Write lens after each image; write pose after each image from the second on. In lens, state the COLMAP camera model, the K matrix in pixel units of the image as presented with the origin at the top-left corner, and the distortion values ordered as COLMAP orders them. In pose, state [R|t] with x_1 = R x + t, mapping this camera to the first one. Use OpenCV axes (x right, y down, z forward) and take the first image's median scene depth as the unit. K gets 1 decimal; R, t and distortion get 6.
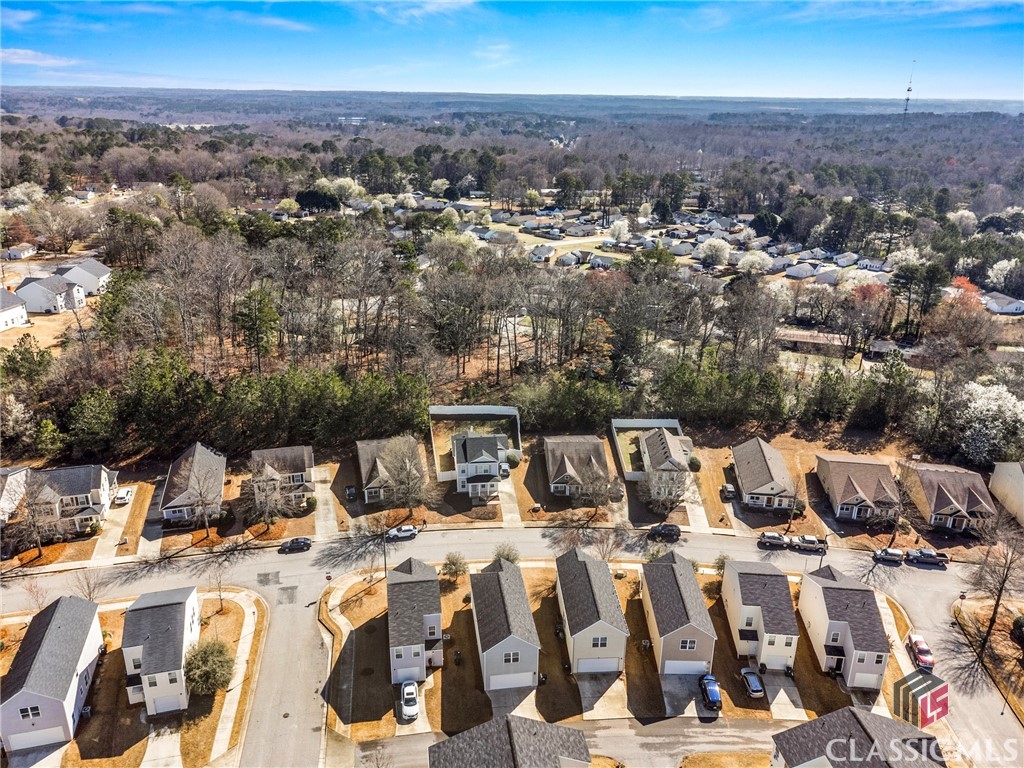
lens RADIAL K [[765.4, 0, 512.0], [0, 765.4, 384.0], [0, 0, 1]] dist [0.010626, 0.000466]
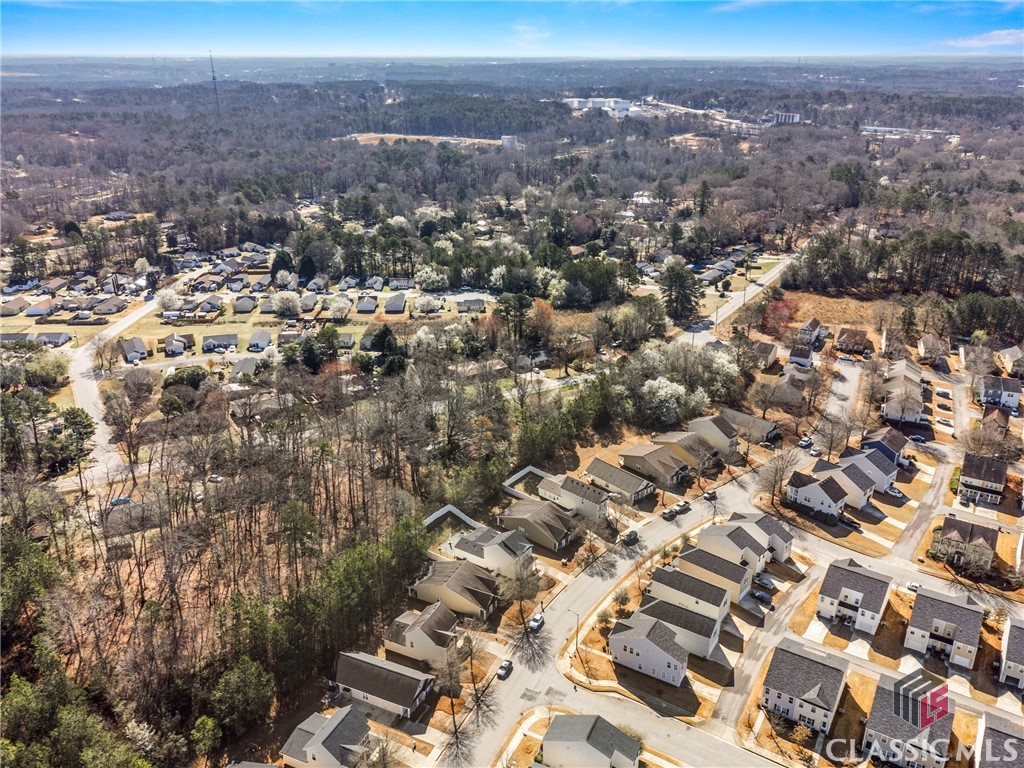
lens RADIAL K [[788.9, 0, 512.0], [0, 788.9, 384.0], [0, 0, 1]] dist [0.092837, -0.230332]
pose [[0.647404, -0.300794, 0.700279, -1.089790], [0.274690, 0.949161, 0.153748, -0.461390], [-0.710925, 0.092822, 0.697116, -0.000226]]
